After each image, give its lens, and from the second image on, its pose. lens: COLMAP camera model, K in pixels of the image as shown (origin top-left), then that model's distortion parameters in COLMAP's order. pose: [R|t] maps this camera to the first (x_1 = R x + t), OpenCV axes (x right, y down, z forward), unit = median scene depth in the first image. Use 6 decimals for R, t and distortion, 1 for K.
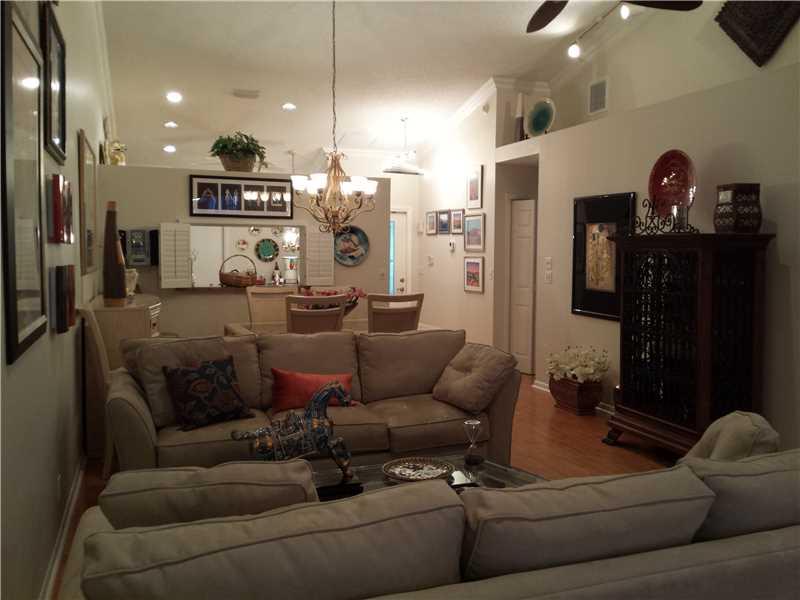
lens RADIAL K [[731.4, 0, 433.7], [0, 731.4, 288.4], [0, 0, 1]] dist [0.016442, 0.000000]
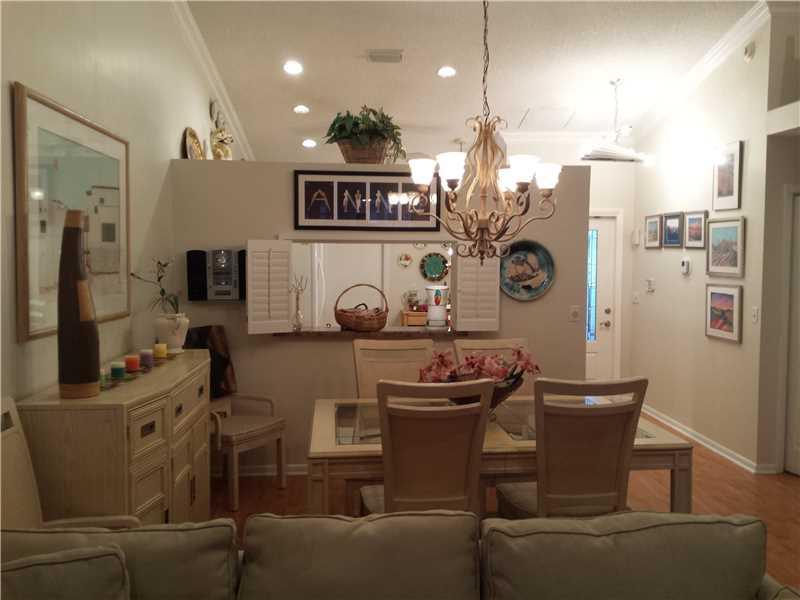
lens RADIAL K [[731.4, 0, 405.1], [0, 731.4, 299.6], [0, 0, 1]] dist [0.016442, 0.000000]
pose [[0.950289, 0.017289, -0.310889, -0.010770], [-0.014430, 0.999830, 0.011496, -0.034513], [0.311035, -0.006439, 0.950377, 0.309119]]
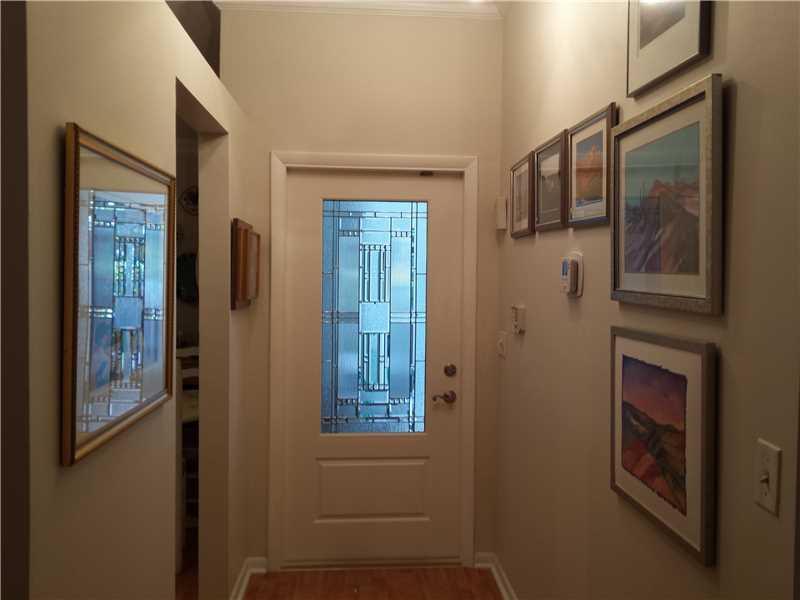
lens RADIAL K [[731.4, 0, 398.2], [0, 731.4, 298.8], [0, 0, 1]] dist [0.016442, 0.000000]
pose [[0.948284, 0.015115, -0.317063, 0.052758], [-0.019235, 0.999766, -0.009868, -0.051030], [0.316840, 0.015457, 0.948353, 0.820899]]
